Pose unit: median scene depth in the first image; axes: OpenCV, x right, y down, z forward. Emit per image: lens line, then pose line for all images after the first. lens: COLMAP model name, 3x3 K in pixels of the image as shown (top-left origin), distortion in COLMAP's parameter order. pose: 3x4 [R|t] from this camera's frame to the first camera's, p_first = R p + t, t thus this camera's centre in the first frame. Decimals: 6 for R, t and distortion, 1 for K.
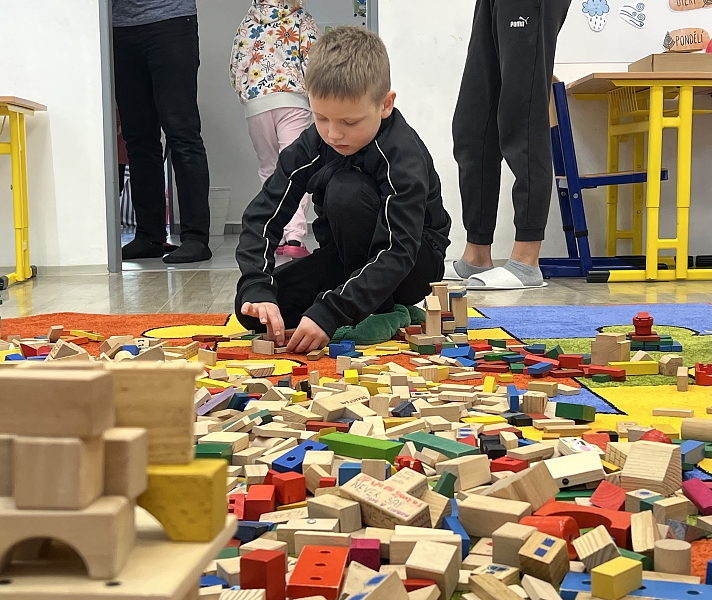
lens RADIAL K [[1177.8, 0, 362.1], [0, 1177.8, 301.6], [0, 0, 1]] dist [0.092645, 0.000000]
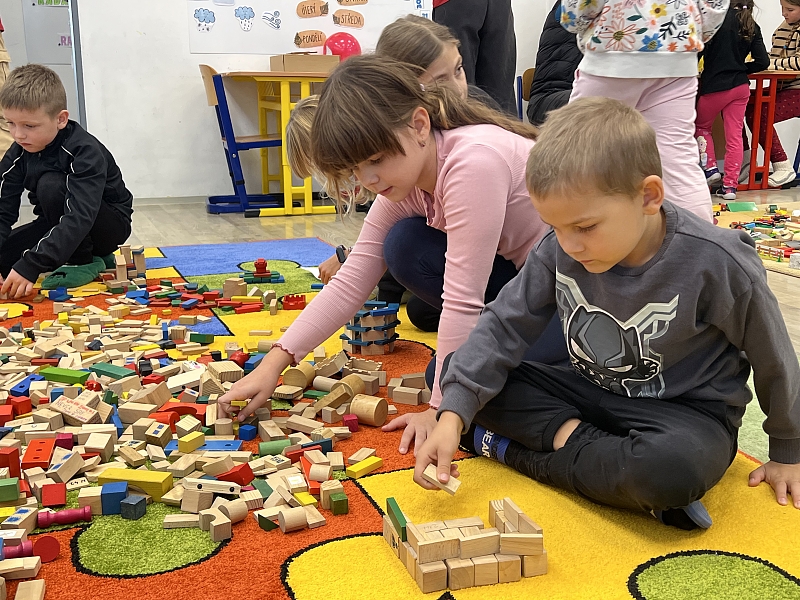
lens RADIAL K [[954.1, 0, 400.3], [0, 954.1, 304.5], [0, 0, 1]] dist [0.011077, 0.000000]
pose [[0.951590, -0.056972, 0.302044, 0.041546], [0.021671, 0.992662, 0.118965, -0.114193], [-0.306605, -0.106660, 0.945842, -0.388028]]
